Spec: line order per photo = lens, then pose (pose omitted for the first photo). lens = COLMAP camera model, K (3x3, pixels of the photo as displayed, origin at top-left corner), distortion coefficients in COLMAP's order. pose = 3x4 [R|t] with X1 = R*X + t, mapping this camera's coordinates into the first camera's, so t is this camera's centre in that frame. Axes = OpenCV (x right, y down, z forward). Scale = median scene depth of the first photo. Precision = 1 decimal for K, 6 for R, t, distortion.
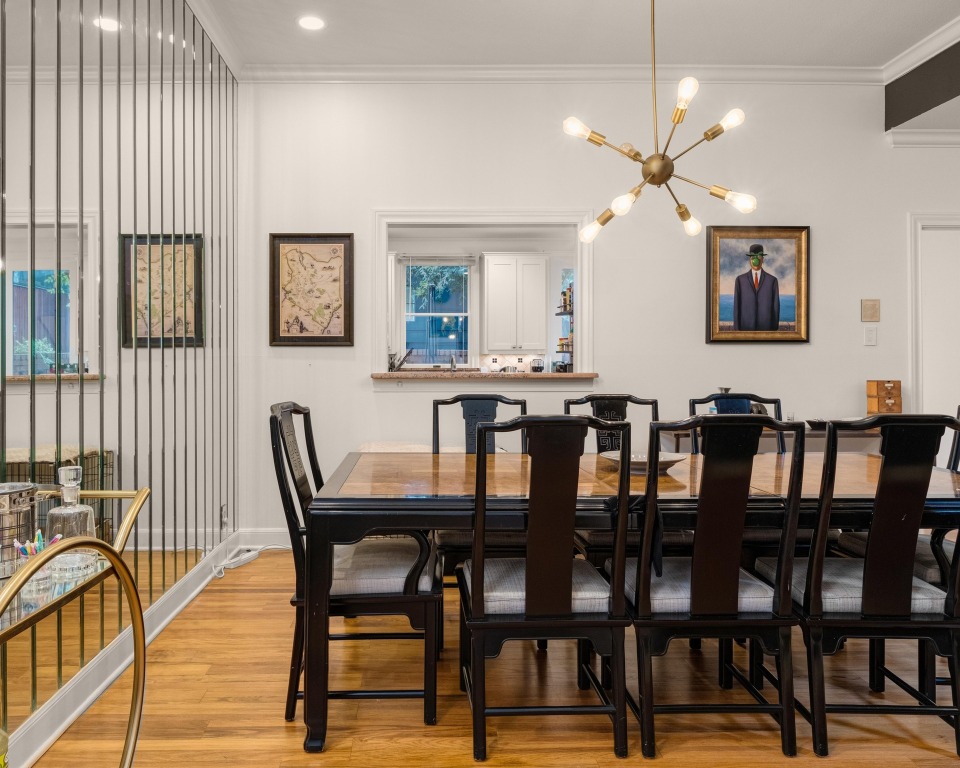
lens RADIAL K [[788.6, 0, 480.0], [0, 788.6, 384.0], [0, 0, 1]] dist [0.002094, 0.008712]
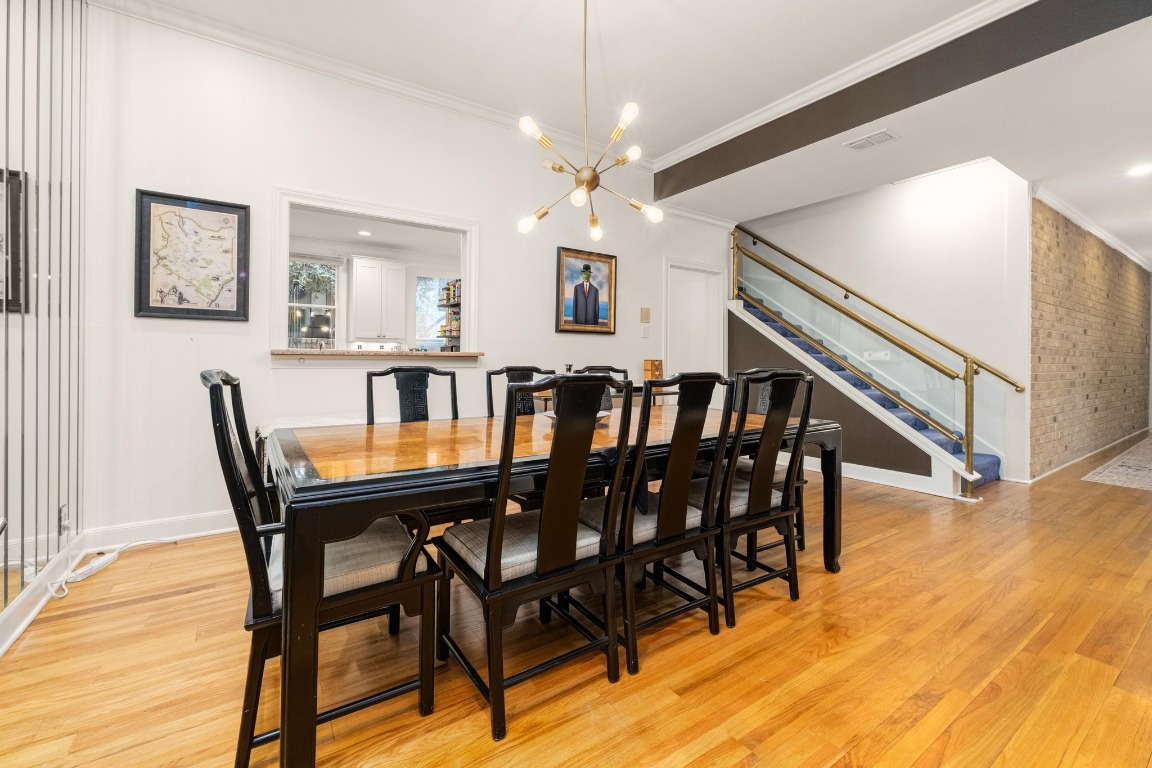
lens RADIAL K [[482.5, 0, 576.1], [0, 482.5, 368.9], [0, 0, 1]] dist [-0.011195, 0.004800]
pose [[0.837506, -0.004345, 0.546411, -0.146579], [0.012955, 0.999845, -0.011907, 0.023395], [-0.546275, 0.017051, 0.837432, 0.281108]]
